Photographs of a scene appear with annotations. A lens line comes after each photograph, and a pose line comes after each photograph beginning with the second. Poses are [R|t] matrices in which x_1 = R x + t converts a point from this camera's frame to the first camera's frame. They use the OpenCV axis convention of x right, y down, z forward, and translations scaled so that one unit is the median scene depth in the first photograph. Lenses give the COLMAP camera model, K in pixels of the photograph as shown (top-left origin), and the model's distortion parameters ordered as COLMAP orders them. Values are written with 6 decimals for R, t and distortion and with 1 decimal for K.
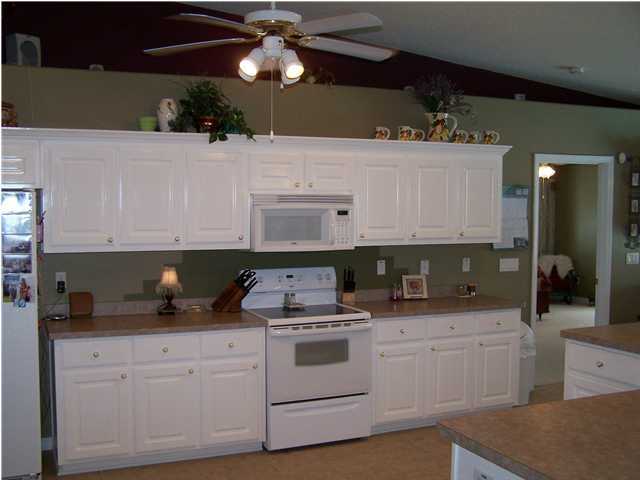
lens RADIAL K [[694.0, 0, 319.9], [0, 694.0, 229.7], [0, 0, 1]] dist [-0.022510, -0.006549]
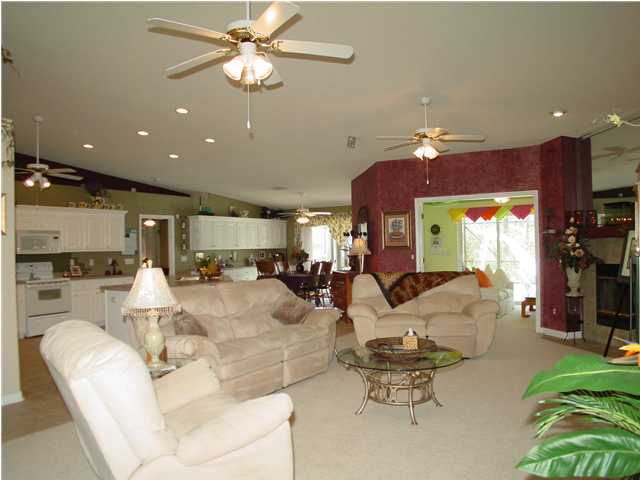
lens RADIAL K [[497.1, 0, 337.7], [0, 497.1, 241.4], [0, 0, 1]] dist [-0.092495, 0.000358]
pose [[0.802243, -0.015603, 0.596794, -0.168195], [0.048892, 0.998018, -0.039630, 0.095301], [-0.594992, 0.060971, 0.801415, -0.854619]]
